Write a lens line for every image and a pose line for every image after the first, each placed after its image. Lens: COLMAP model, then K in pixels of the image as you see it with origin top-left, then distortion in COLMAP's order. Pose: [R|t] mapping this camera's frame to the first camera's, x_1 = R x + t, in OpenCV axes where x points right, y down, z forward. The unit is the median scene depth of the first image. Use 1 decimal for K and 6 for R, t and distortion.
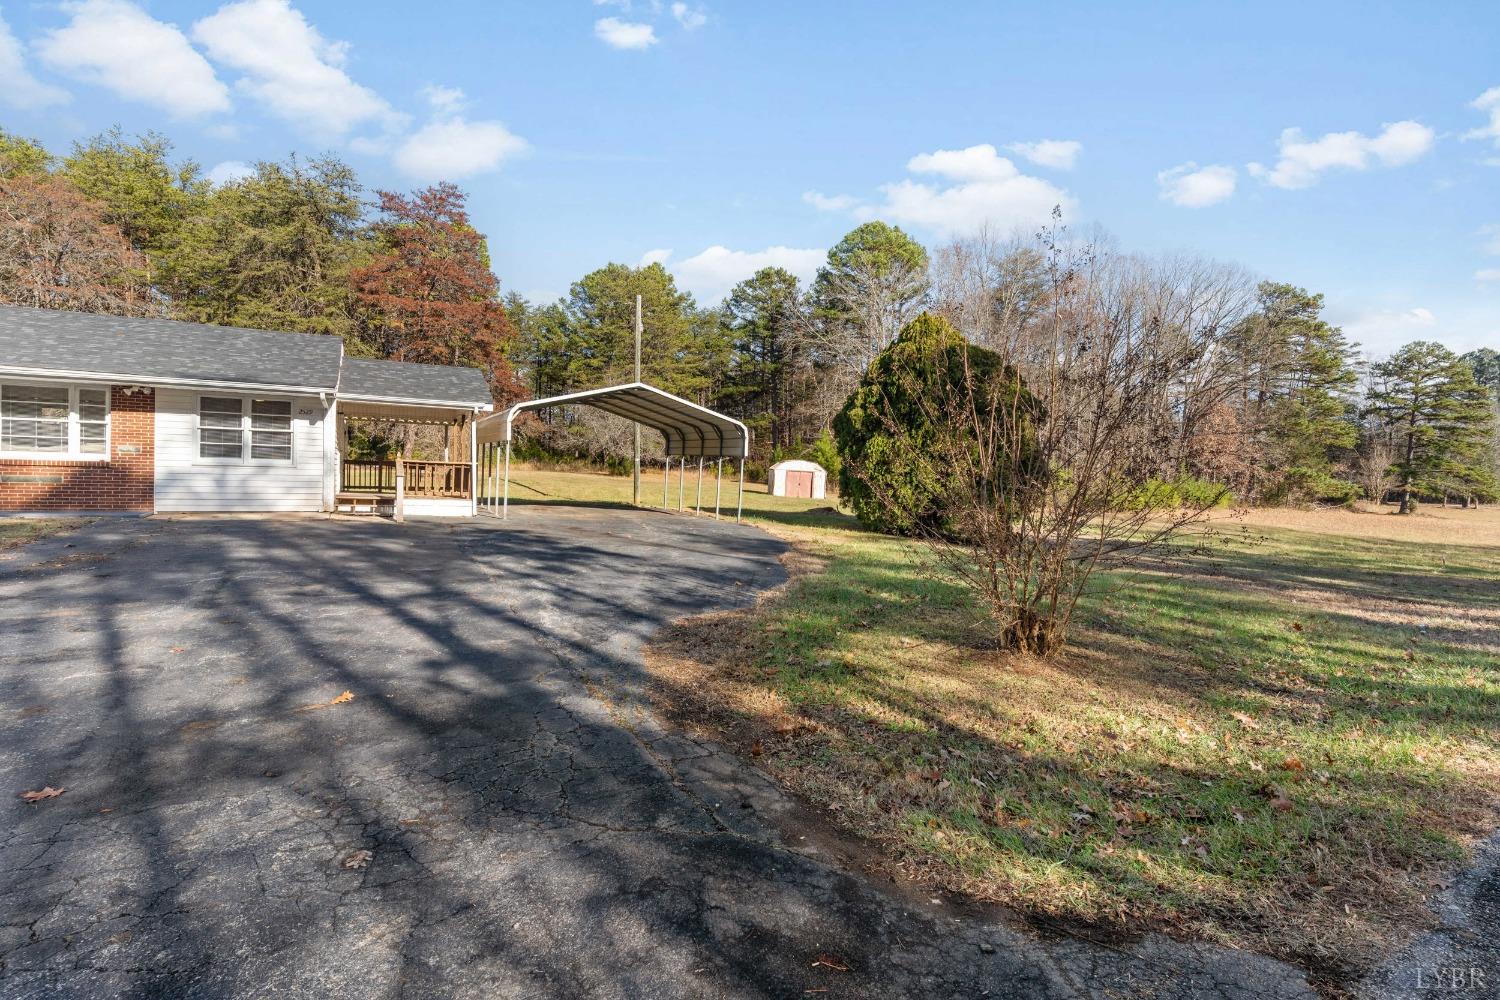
lens RADIAL K [[738.9, 0, 755.9], [0, 738.9, 492.7], [0, 0, 1]] dist [0.012801, 0.000984]
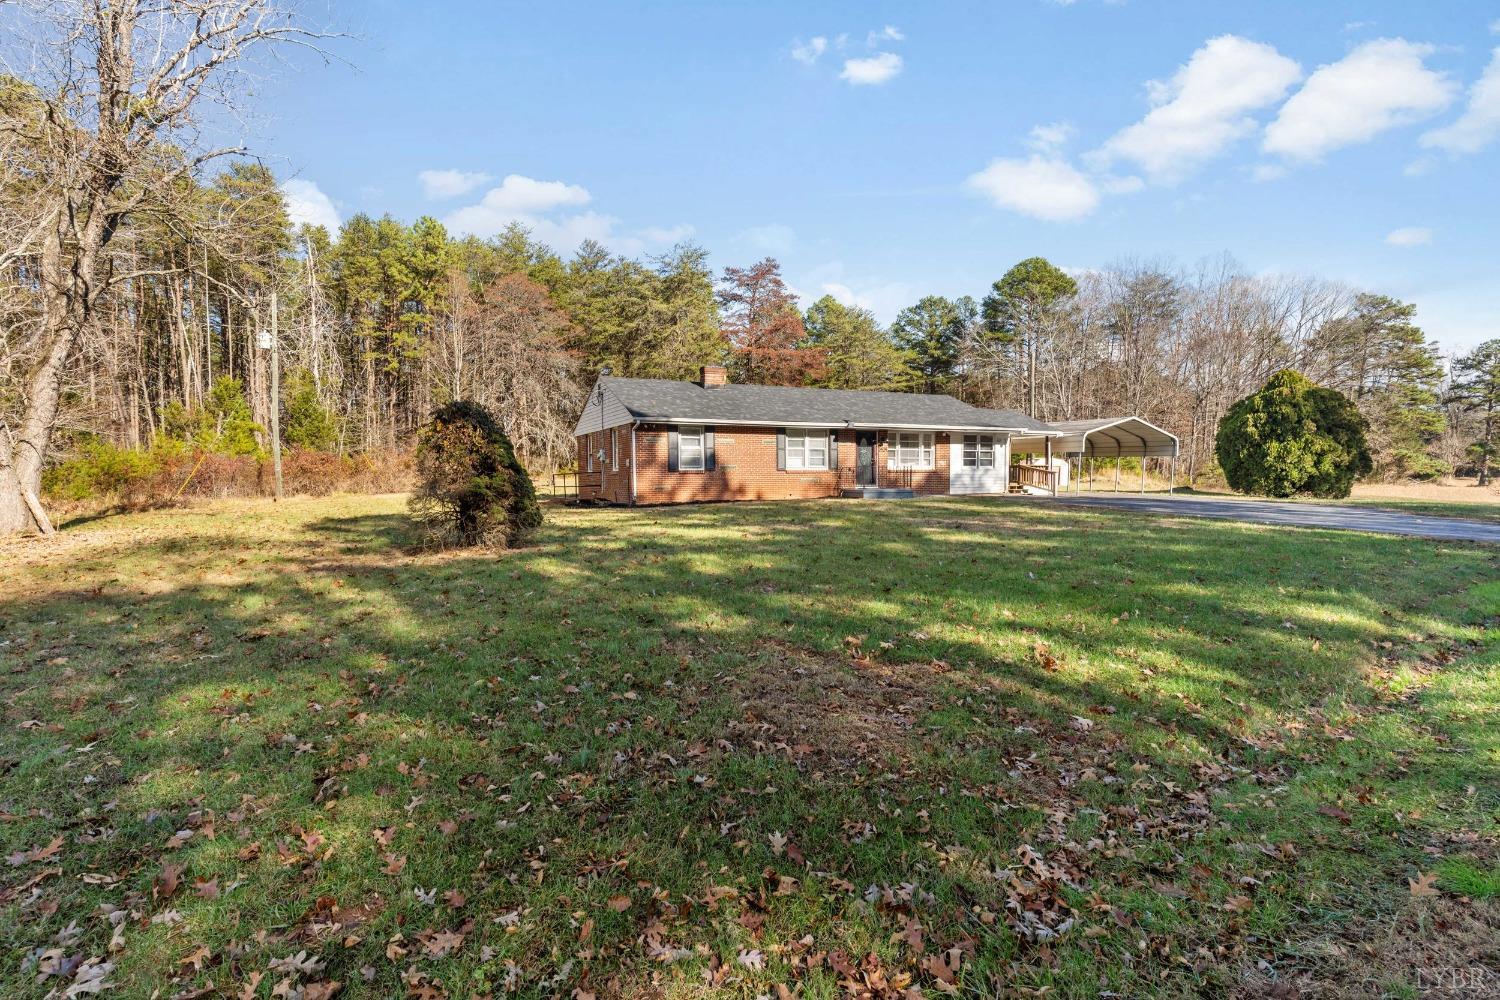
lens RADIAL K [[738.9, 0, 741.0], [0, 738.9, 508.2], [0, 0, 1]] dist [0.012801, 0.000984]
pose [[0.999297, -0.030272, -0.022116, -0.312568], [0.030784, 0.999257, 0.023201, 0.000126], [0.021398, -0.023866, 0.999486, -0.236553]]
